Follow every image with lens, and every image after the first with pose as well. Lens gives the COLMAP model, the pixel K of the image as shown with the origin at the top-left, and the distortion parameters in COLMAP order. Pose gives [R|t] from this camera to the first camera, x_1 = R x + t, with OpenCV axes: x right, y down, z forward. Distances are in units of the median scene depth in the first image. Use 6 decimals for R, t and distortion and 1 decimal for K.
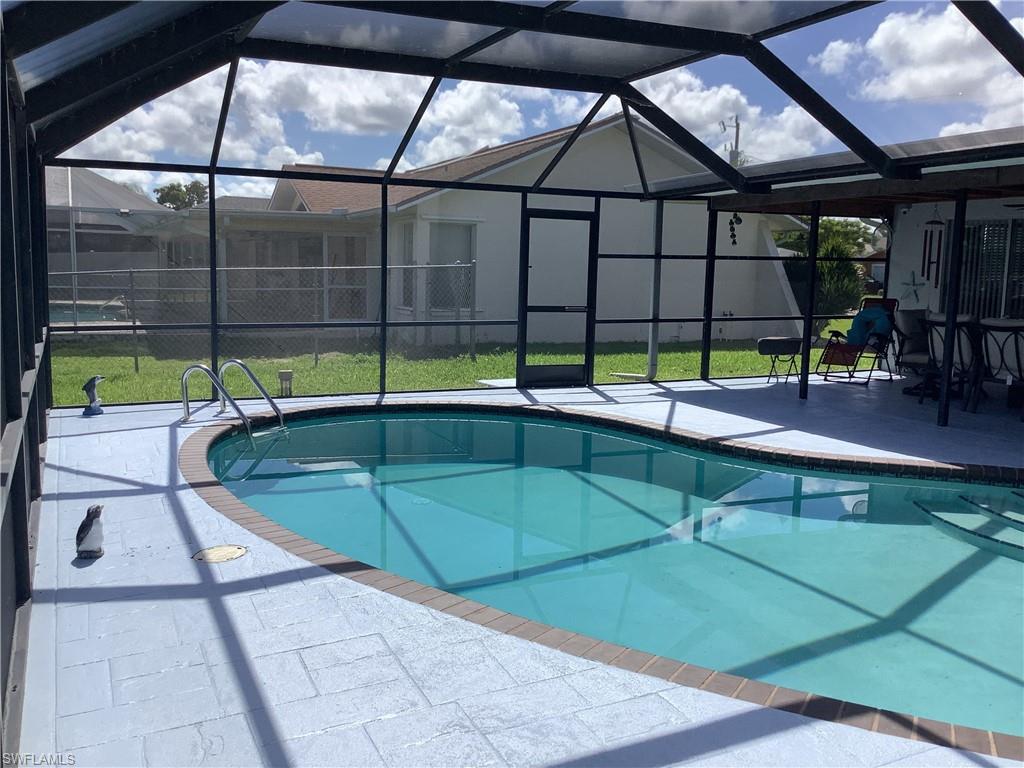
lens RADIAL K [[929.1, 0, 507.8], [0, 929.1, 389.9], [0, 0, 1]] dist [0.105049, -0.200023]
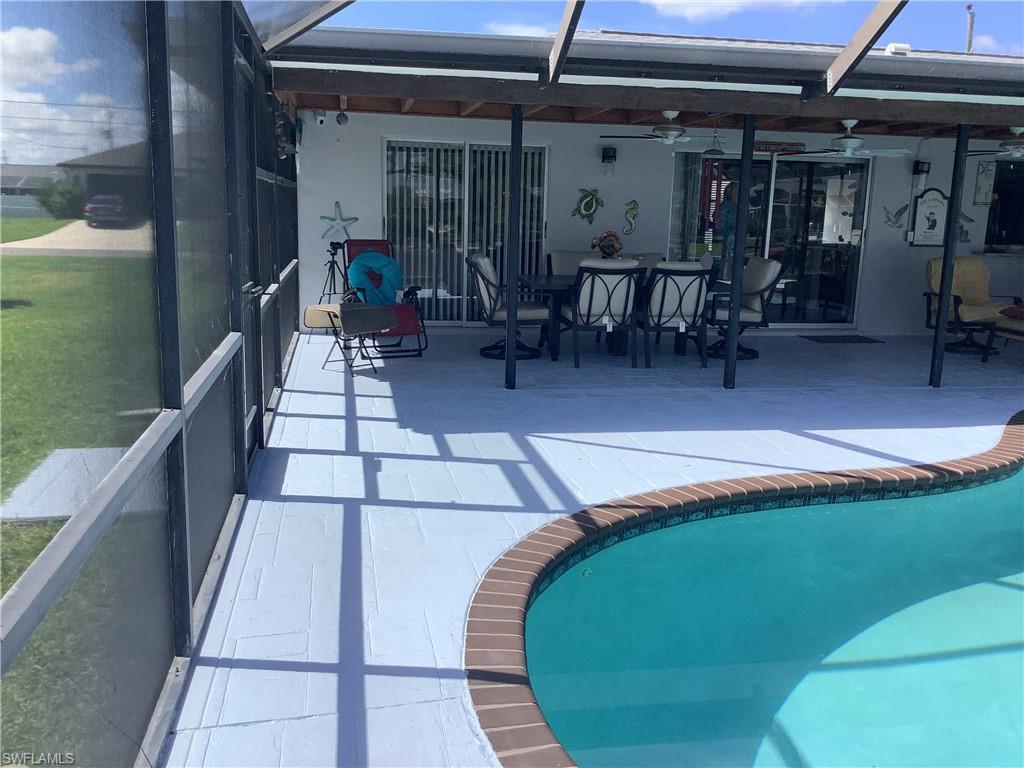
lens RADIAL K [[929.1, 0, 507.8], [0, 929.1, 389.9], [0, 0, 1]] dist [0.105049, -0.200023]
pose [[0.251558, -0.191218, 0.948765, -0.352247], [0.105045, 0.979892, 0.169640, -0.105659], [-0.962125, 0.056988, 0.266586, 0.784150]]
